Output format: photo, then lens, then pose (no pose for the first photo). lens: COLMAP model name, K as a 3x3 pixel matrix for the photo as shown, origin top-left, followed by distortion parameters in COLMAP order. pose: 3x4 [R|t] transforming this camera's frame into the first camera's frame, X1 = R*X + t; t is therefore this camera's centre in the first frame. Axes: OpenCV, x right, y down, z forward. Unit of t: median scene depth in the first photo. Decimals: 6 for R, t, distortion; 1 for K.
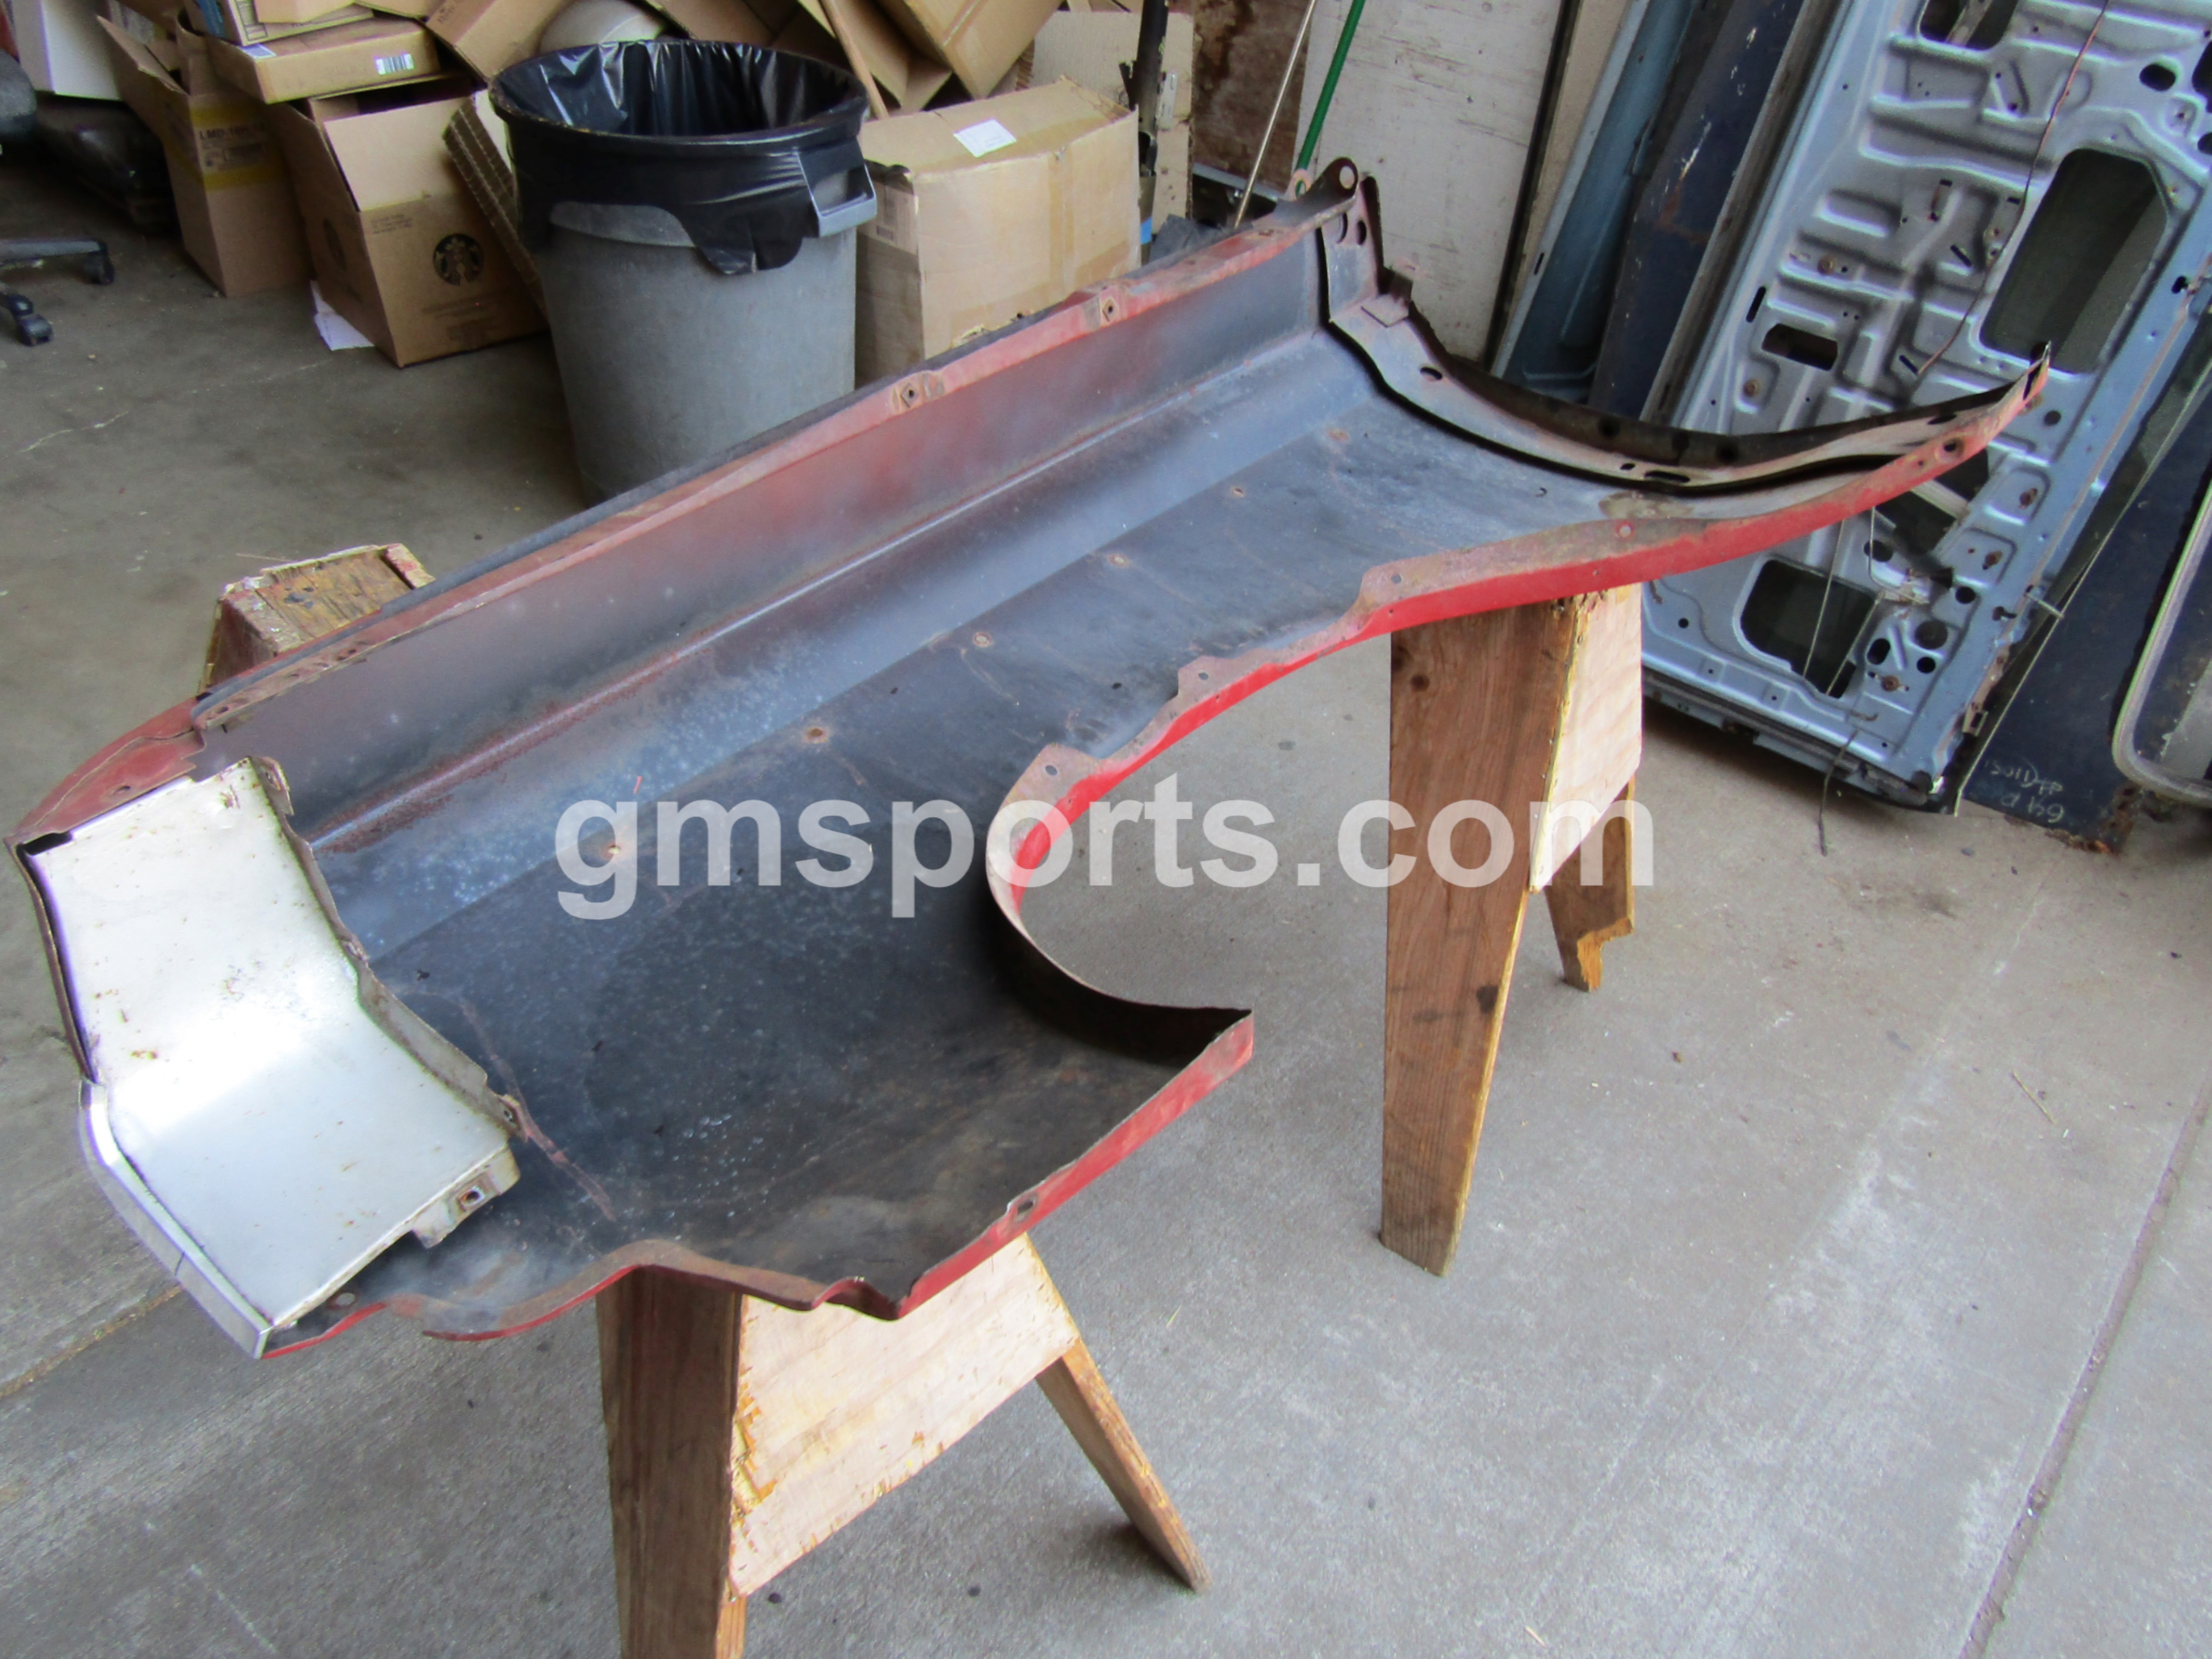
lens RADIAL K [[1563.3, 0, 1106.8], [0, 1563.3, 852.5], [0, 0, 1]] dist [-0.005639, -0.001607]
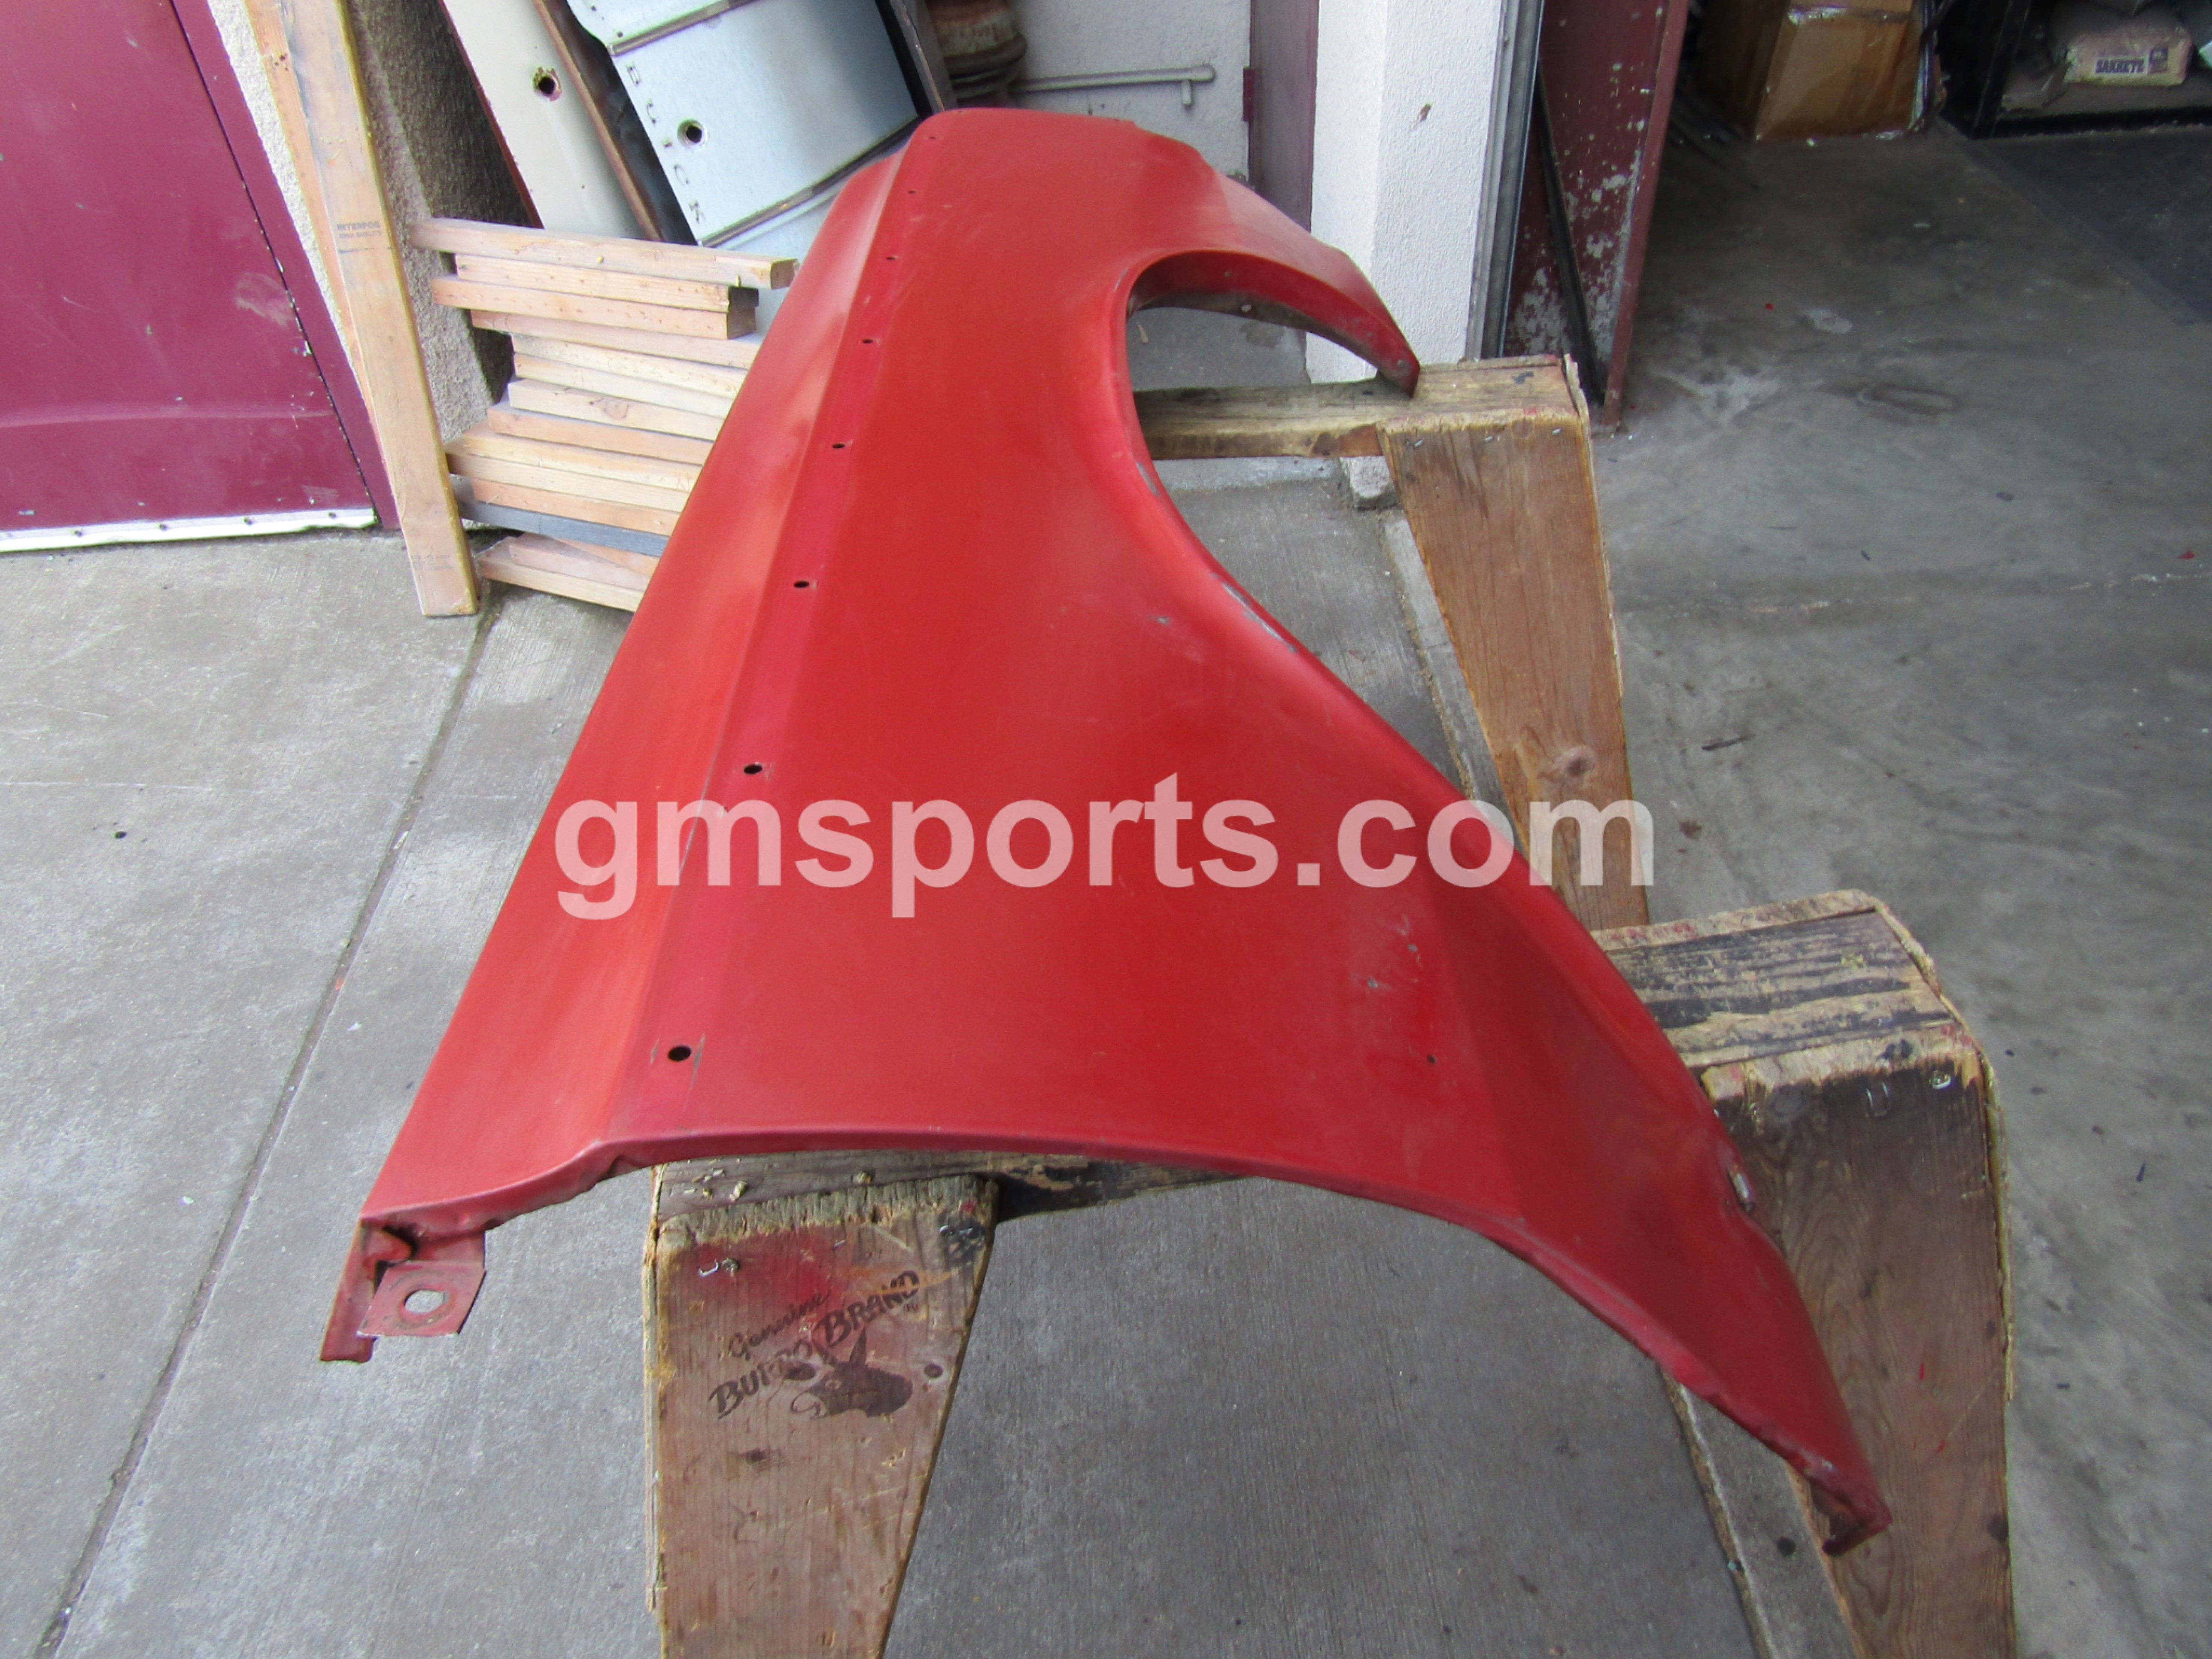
lens RADIAL K [[1563.3, 0, 1099.7], [0, 1563.3, 824.7], [0, 0, 1]] dist [-0.005639, -0.001607]
pose [[-0.723010, 0.426457, -0.543499, 0.406115], [-0.447967, 0.309495, 0.838772, -0.693368], [0.525910, 0.849910, -0.032730, 0.857967]]
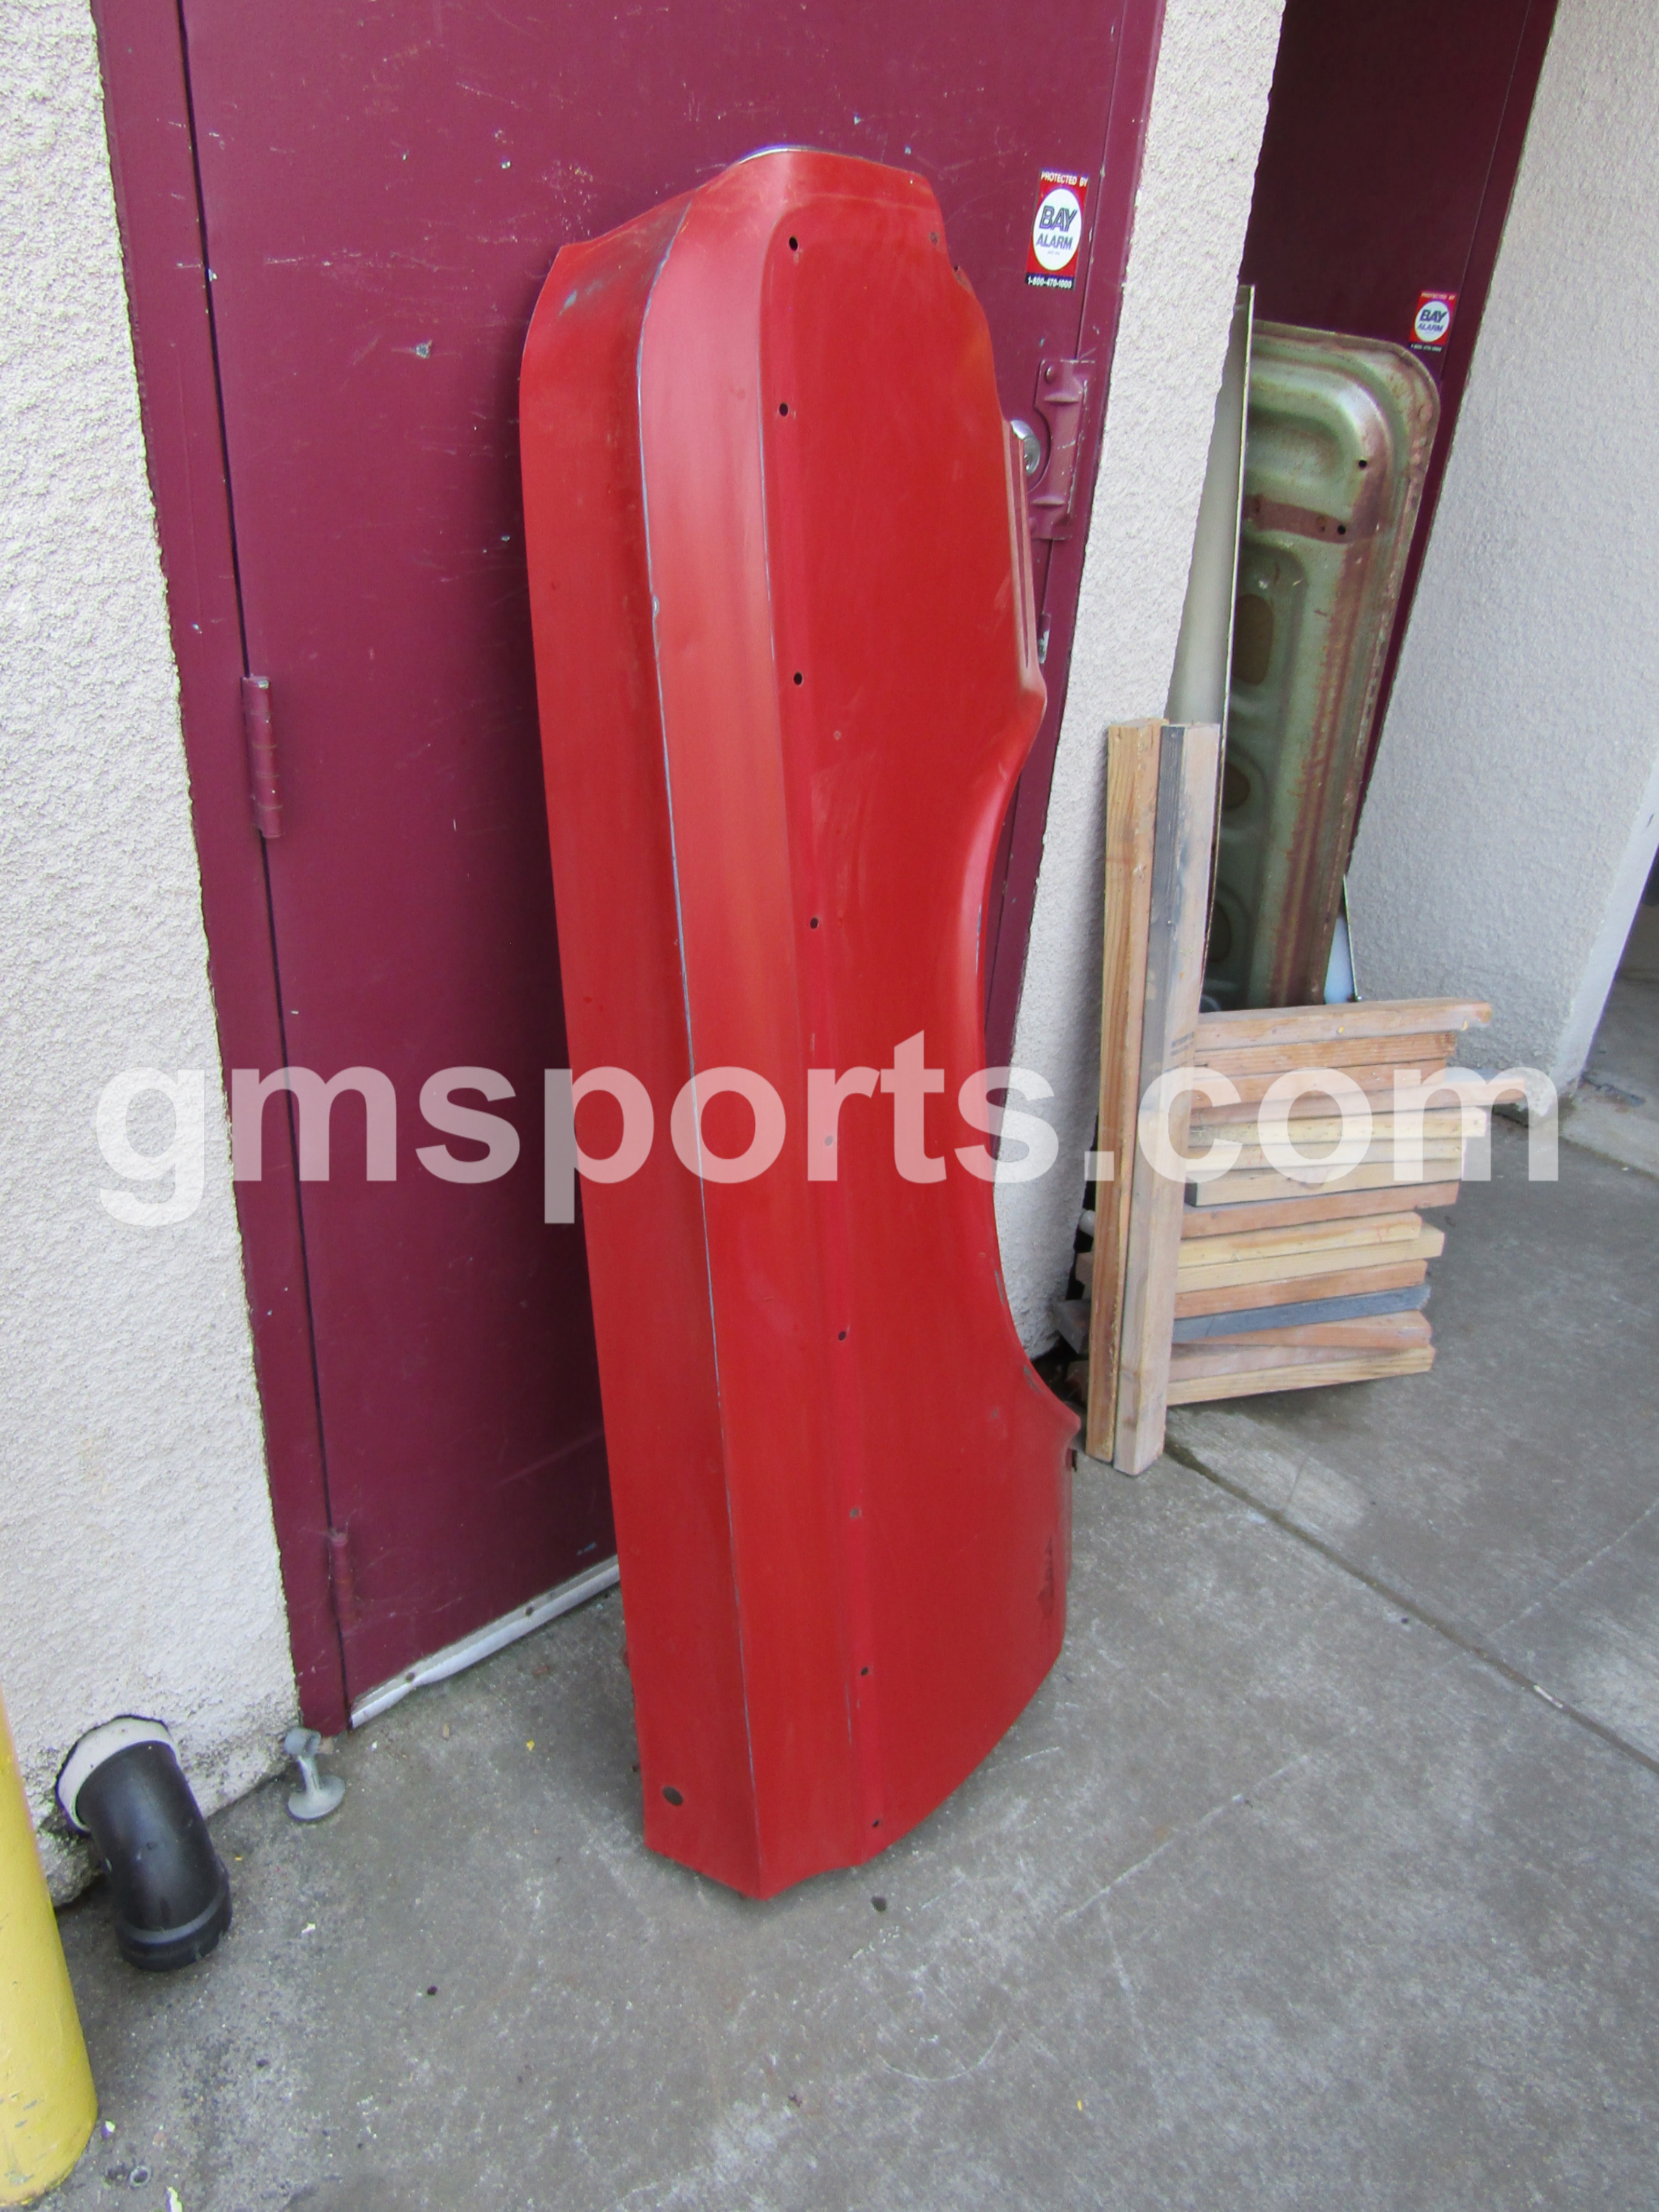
lens RADIAL K [[1563.3, 0, 836.3], [0, 1563.3, 1110.7], [0, 0, 1]] dist [-0.005639, -0.001607]
pose [[-0.101803, 0.396069, -0.912560, 1.032385], [-0.710495, 0.613121, 0.345368, 0.379471], [0.696299, 0.683529, 0.218988, -0.367567]]
